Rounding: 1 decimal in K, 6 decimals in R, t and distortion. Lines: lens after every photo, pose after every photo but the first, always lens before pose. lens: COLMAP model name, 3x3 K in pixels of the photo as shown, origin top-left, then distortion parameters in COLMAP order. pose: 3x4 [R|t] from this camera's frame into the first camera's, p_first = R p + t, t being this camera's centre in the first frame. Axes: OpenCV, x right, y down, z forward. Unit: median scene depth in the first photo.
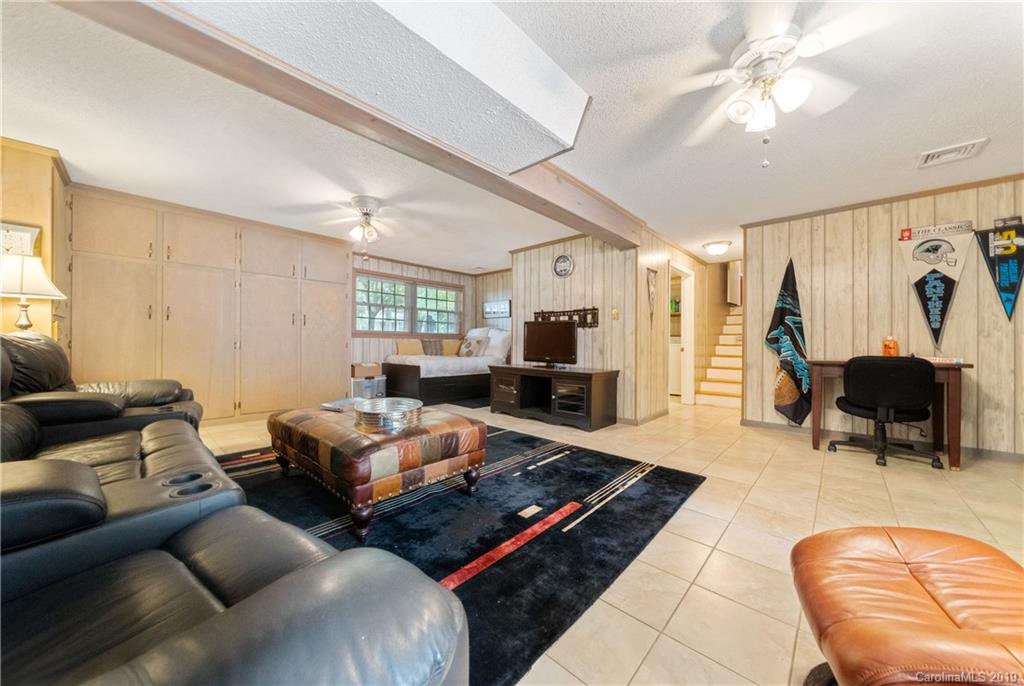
lens RADIAL K [[360.2, 0, 505.9], [0, 360.2, 341.6], [0, 0, 1]] dist [-0.001622, -0.000266]
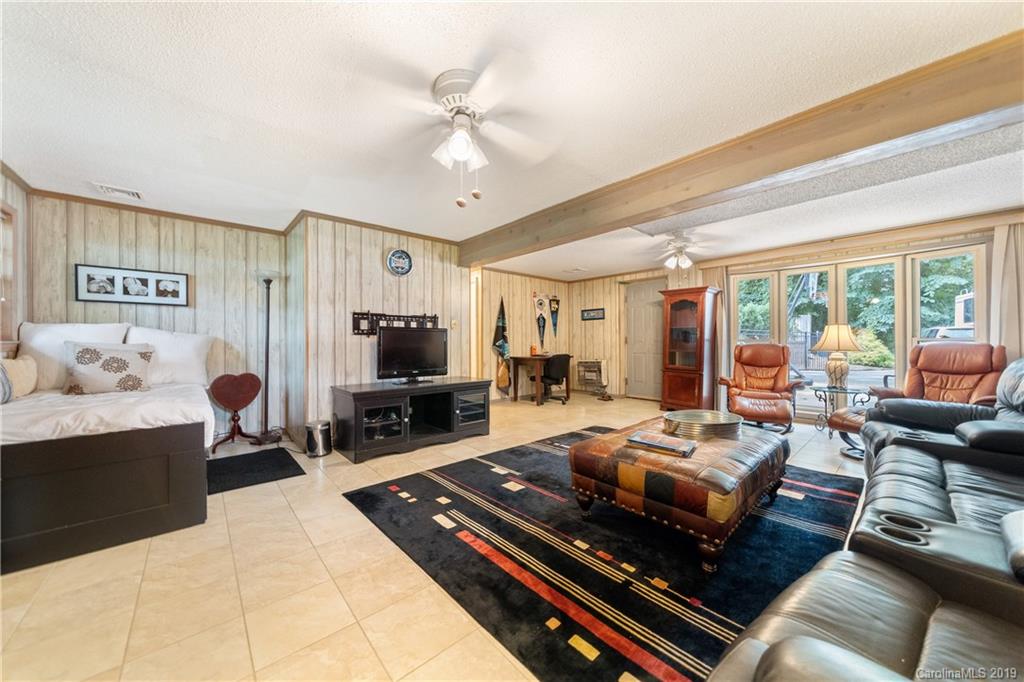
lens RADIAL K [[360.2, 0, 511.7], [0, 360.2, 341.0], [0, 0, 1]] dist [-0.001622, -0.000266]
pose [[0.076370, -0.004363, 0.997070, -0.987479], [0.000609, 0.999990, 0.004329, -0.041097], [-0.997079, 0.000277, 0.076372, 0.994585]]
